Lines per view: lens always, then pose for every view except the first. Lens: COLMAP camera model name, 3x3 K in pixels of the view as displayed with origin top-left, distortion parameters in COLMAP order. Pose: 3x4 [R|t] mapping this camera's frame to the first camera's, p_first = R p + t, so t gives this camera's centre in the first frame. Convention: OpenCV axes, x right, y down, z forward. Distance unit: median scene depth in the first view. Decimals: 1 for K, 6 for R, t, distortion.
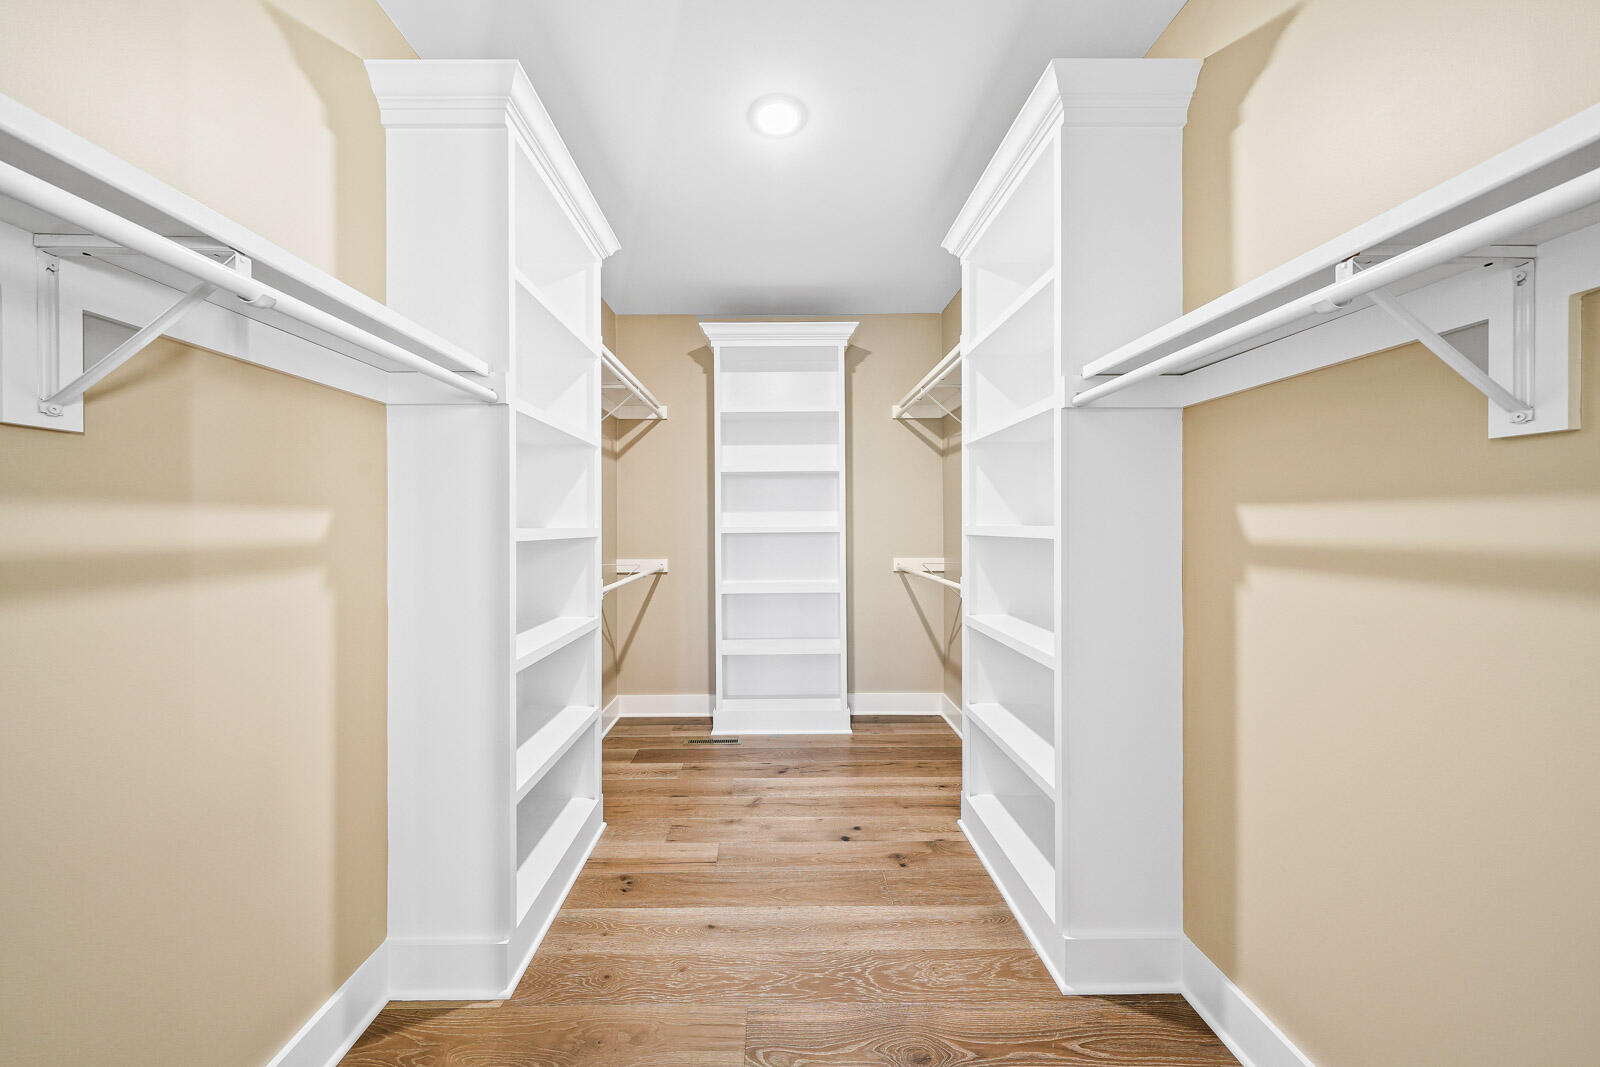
lens RADIAL K [[552.1, 0, 787.2], [0, 552.1, 525.1], [0, 0, 1]] dist [0.004462, -0.000528]
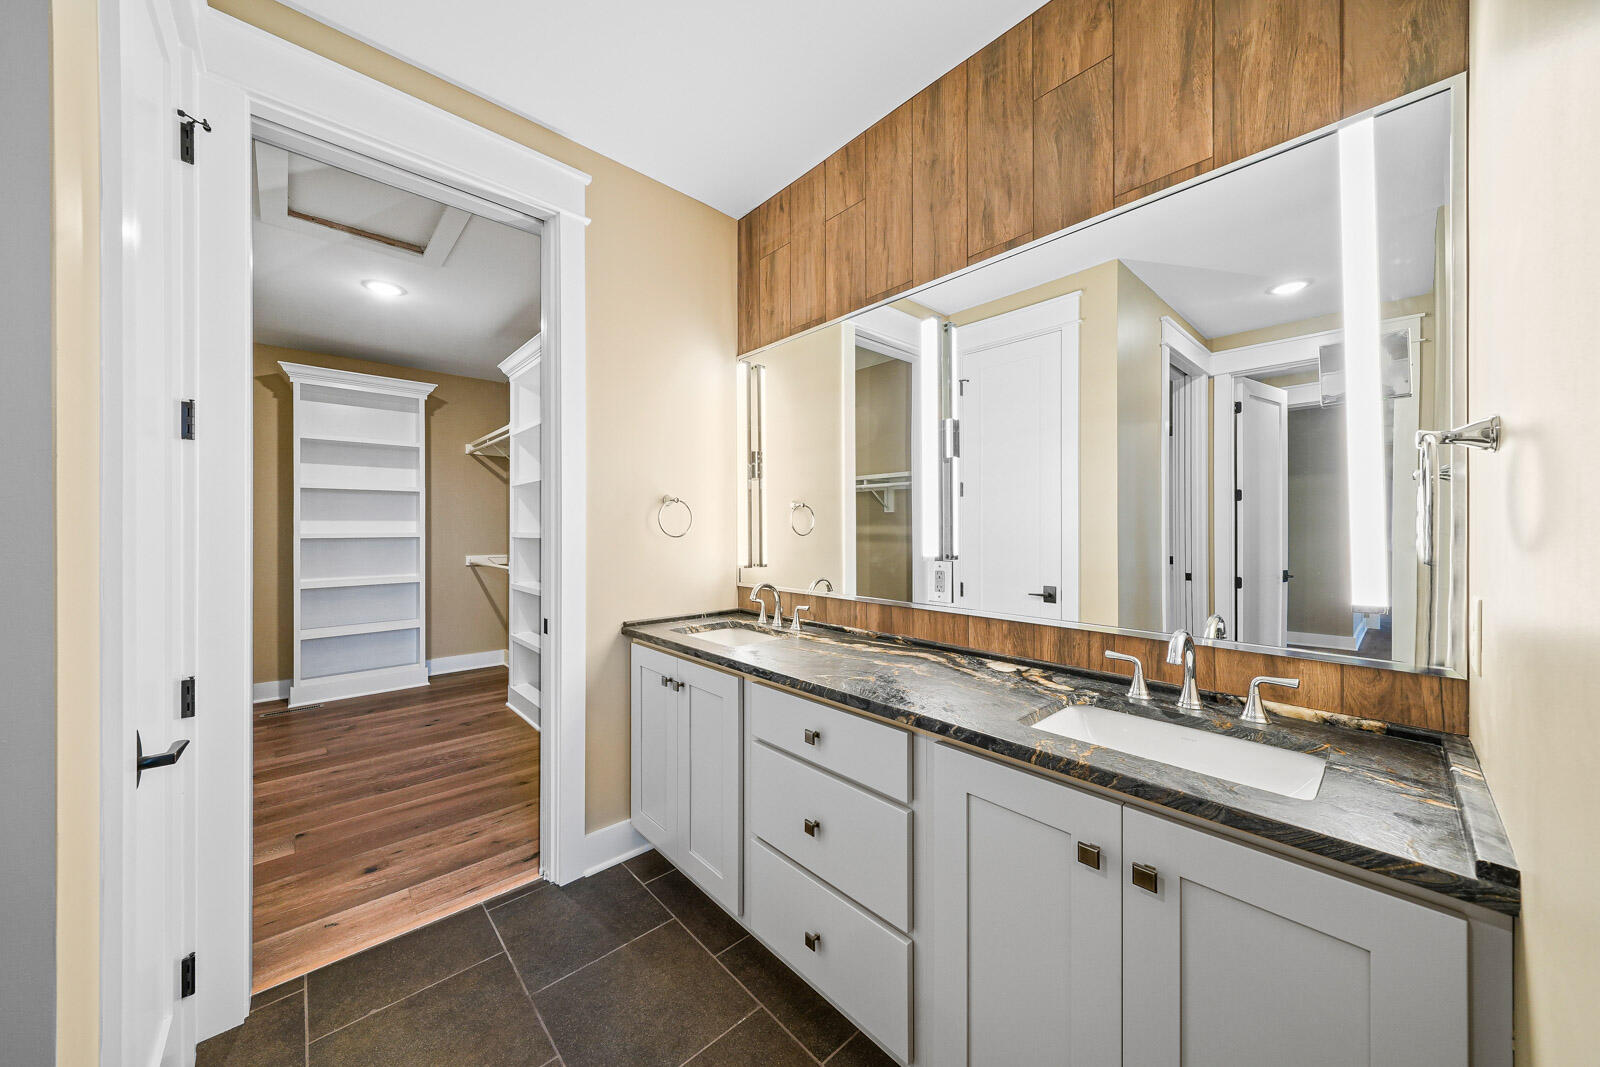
lens RADIAL K [[552.1, 0, 791.0], [0, 552.1, 526.1], [0, 0, 1]] dist [0.004462, -0.000528]
pose [[0.757211, 0.009168, 0.653106, -0.106800], [-0.000386, 0.999908, -0.013588, 0.004340], [-0.653171, 0.010036, 0.757144, -0.642895]]
